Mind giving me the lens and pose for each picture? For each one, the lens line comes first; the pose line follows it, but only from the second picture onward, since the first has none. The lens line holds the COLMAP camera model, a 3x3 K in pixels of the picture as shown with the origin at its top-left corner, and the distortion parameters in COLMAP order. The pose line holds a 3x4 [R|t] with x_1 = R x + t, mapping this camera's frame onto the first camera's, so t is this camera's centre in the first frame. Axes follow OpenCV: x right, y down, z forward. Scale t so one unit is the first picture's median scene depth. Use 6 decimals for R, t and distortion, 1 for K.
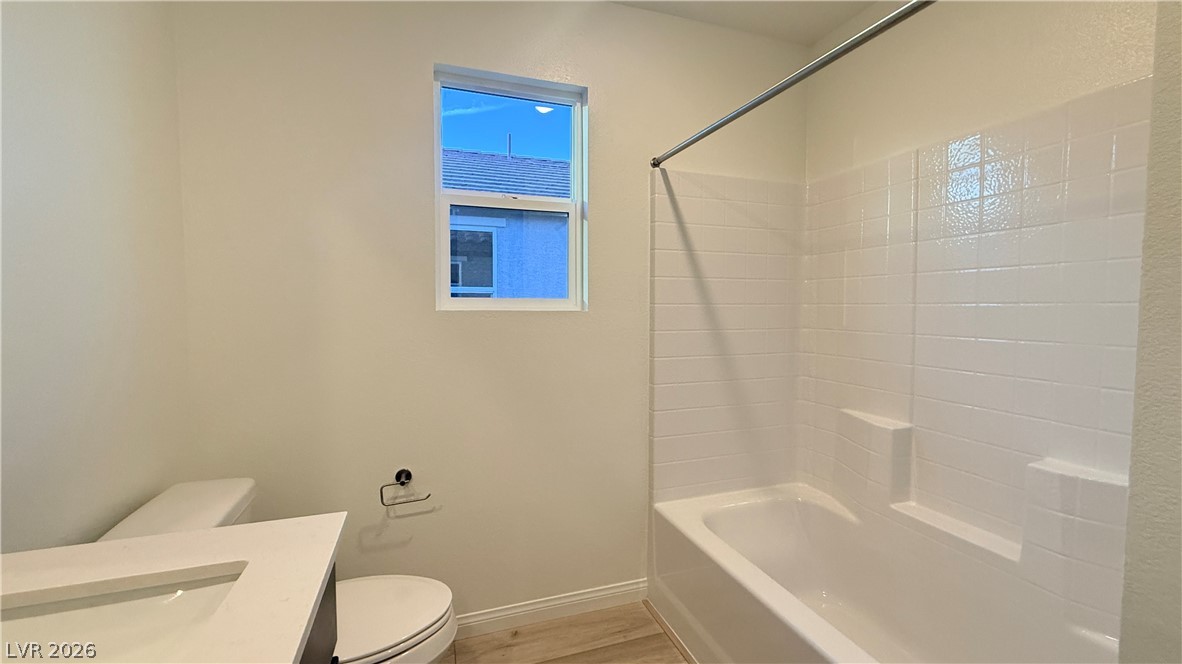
lens RADIAL K [[470.6, 0, 588.4], [0, 470.6, 335.5], [0, 0, 1]] dist [0.000207, -0.000138]
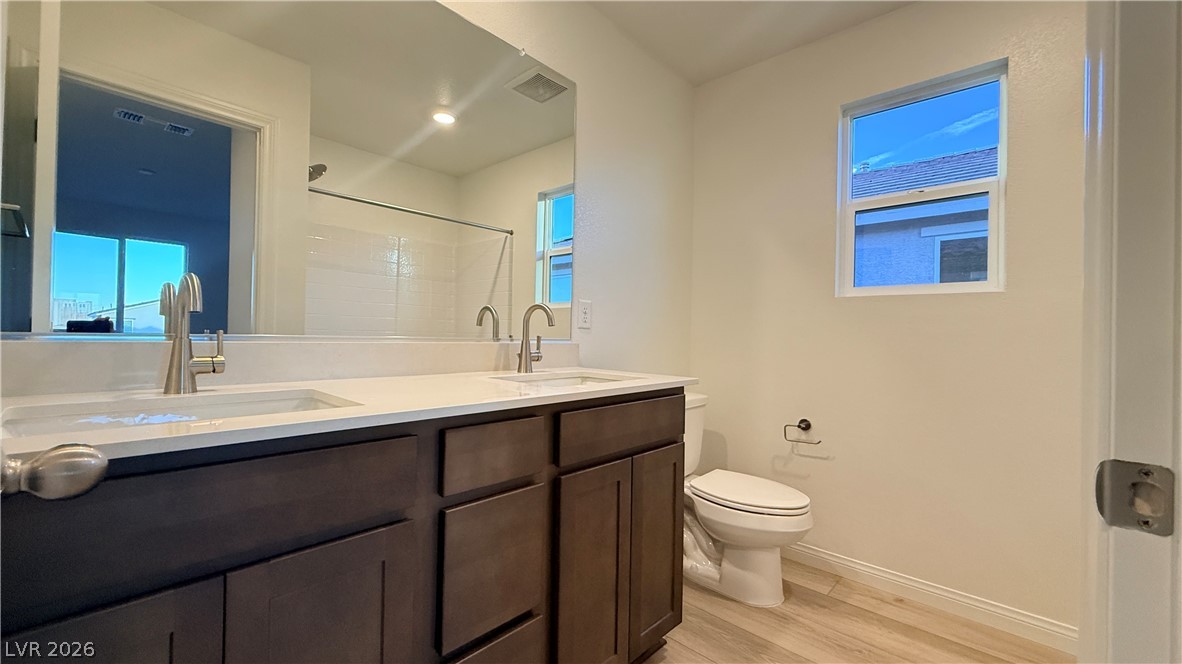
lens RADIAL K [[470.6, 0, 589.6], [0, 470.6, 328.8], [0, 0, 1]] dist [0.000207, -0.000138]
pose [[0.475745, -0.000176, -0.879583, 0.456654], [-0.067304, 0.997061, -0.036603, 0.118396], [0.877005, 0.076614, 0.474334, -0.159757]]
